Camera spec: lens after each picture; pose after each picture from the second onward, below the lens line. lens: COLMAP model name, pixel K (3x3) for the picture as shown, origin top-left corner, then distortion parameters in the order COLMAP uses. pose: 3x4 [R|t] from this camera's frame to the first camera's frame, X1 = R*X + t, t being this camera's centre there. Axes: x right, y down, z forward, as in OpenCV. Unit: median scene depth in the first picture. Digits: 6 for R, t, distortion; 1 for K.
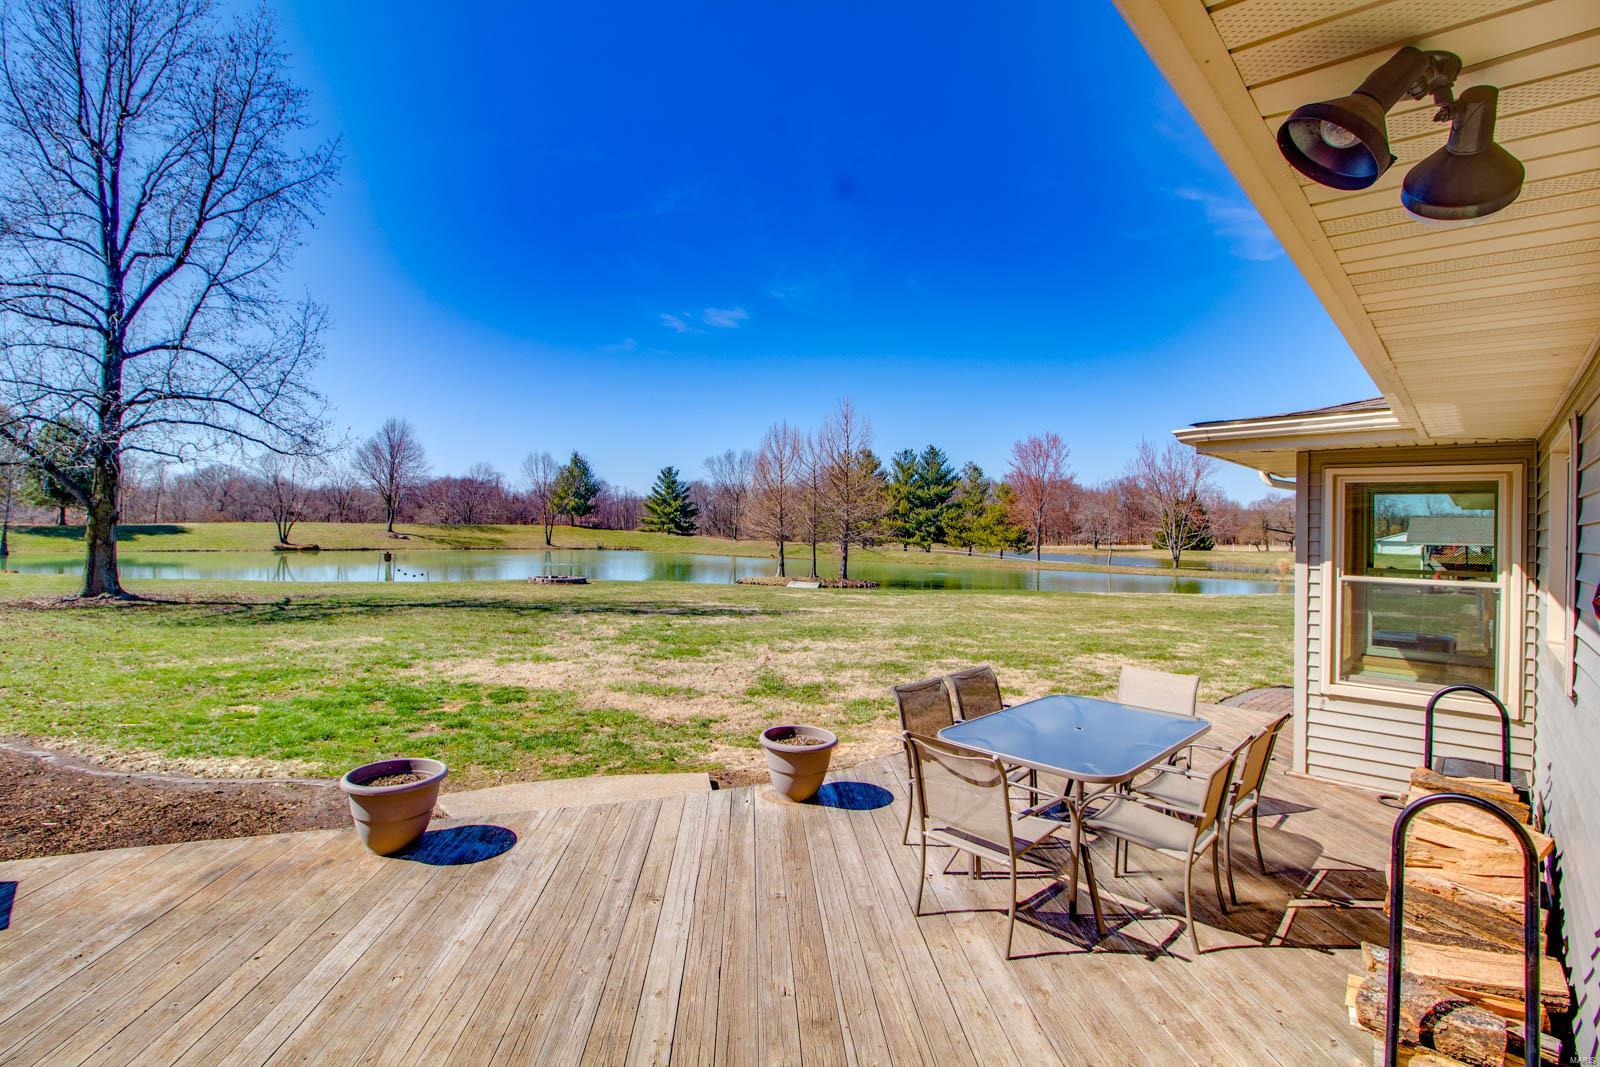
lens RADIAL K [[737.8, 0, 798.5], [0, 737.8, 524.1], [0, 0, 1]] dist [-0.021430, -0.002743]
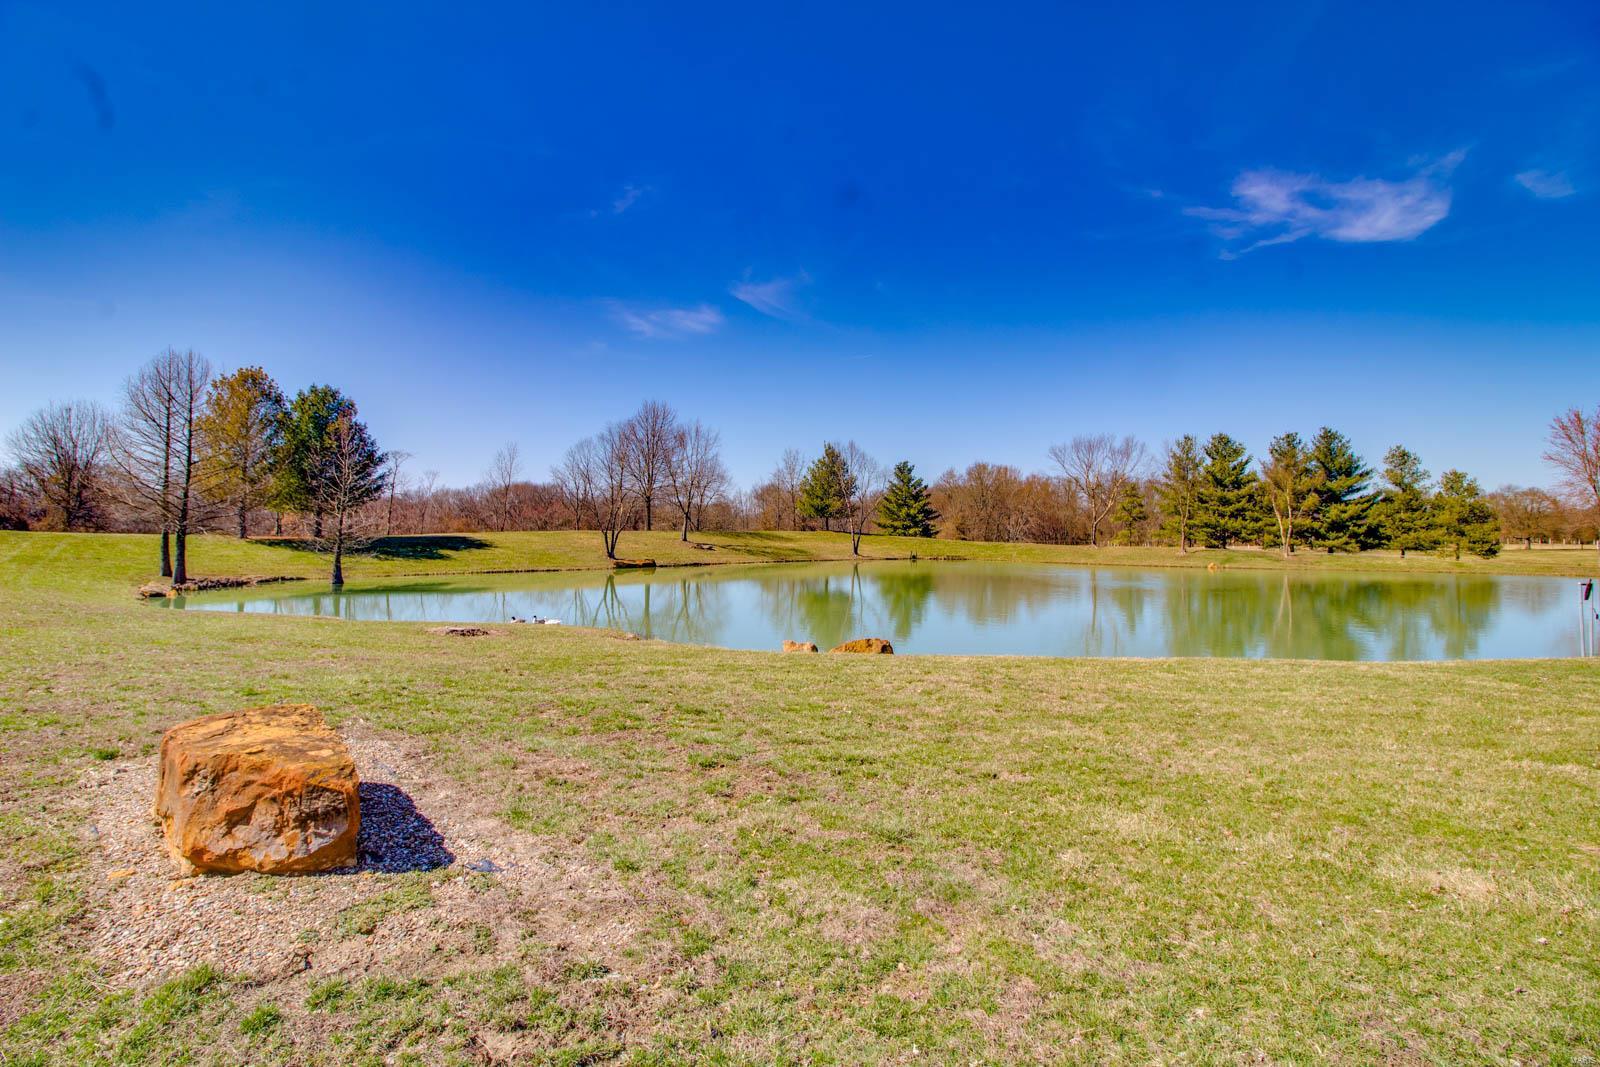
lens RADIAL K [[737.8, 0, 793.3], [0, 737.8, 533.1], [0, 0, 1]] dist [-0.021430, -0.002743]
pose [[0.999482, -0.013926, 0.029025, -0.441423], [0.013696, 0.999873, 0.008090, -0.003350], [-0.029134, -0.007688, 0.999546, 0.191137]]
